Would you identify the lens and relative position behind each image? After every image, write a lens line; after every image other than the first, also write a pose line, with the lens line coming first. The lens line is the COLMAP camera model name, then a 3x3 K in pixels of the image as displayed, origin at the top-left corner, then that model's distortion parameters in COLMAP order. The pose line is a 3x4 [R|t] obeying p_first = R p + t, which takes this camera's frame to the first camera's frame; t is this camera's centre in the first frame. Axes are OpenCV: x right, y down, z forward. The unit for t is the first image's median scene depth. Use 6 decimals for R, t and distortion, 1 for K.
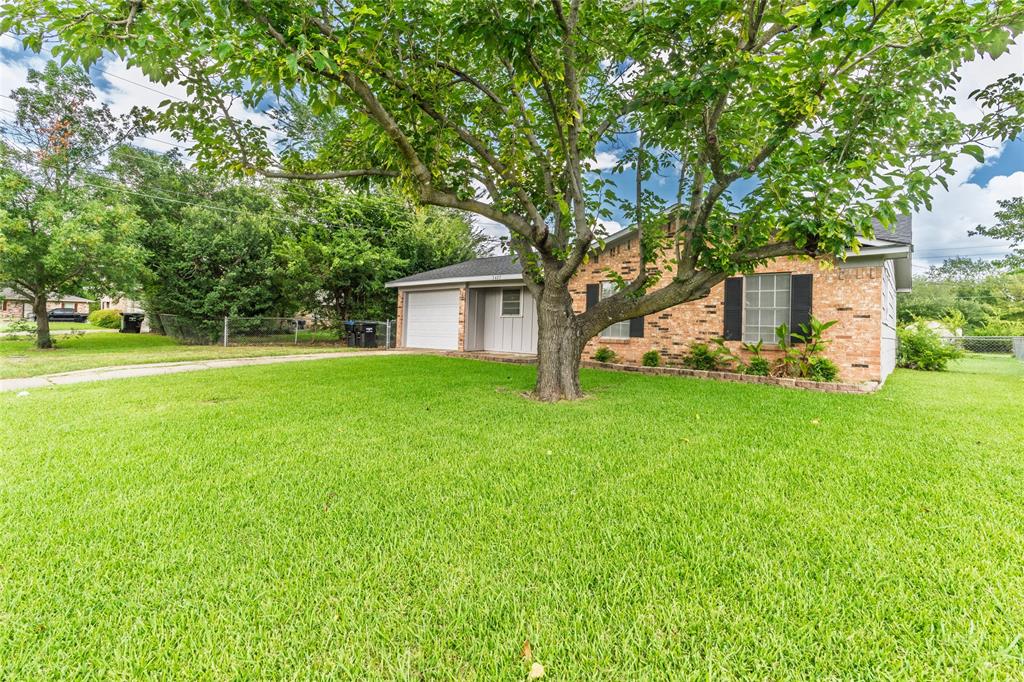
lens RADIAL K [[473.5, 0, 507.8], [0, 473.5, 315.5], [0, 0, 1]] dist [-0.000784, 0.000175]
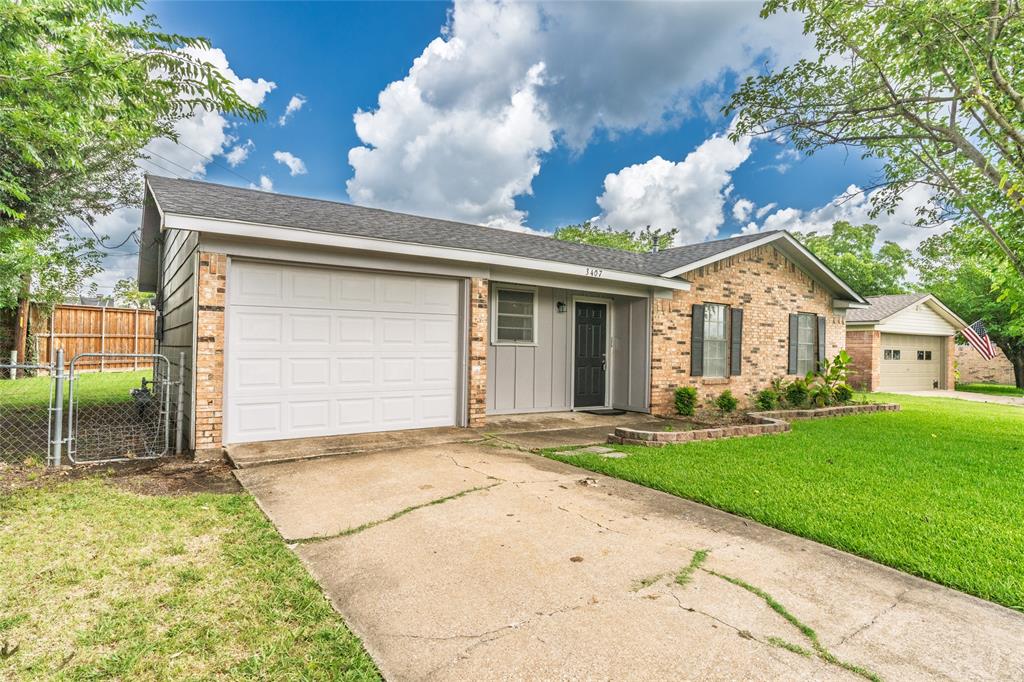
lens RADIAL K [[556.2, 0, 512.0], [0, 556.2, 341.0], [0, 0, 1]] dist [-0.000553, -0.000316]
pose [[0.247194, -0.011633, 0.968896, -0.744093], [-0.041376, 0.998889, 0.022549, -0.018958], [-0.968082, -0.045663, 0.246438, 1.102504]]
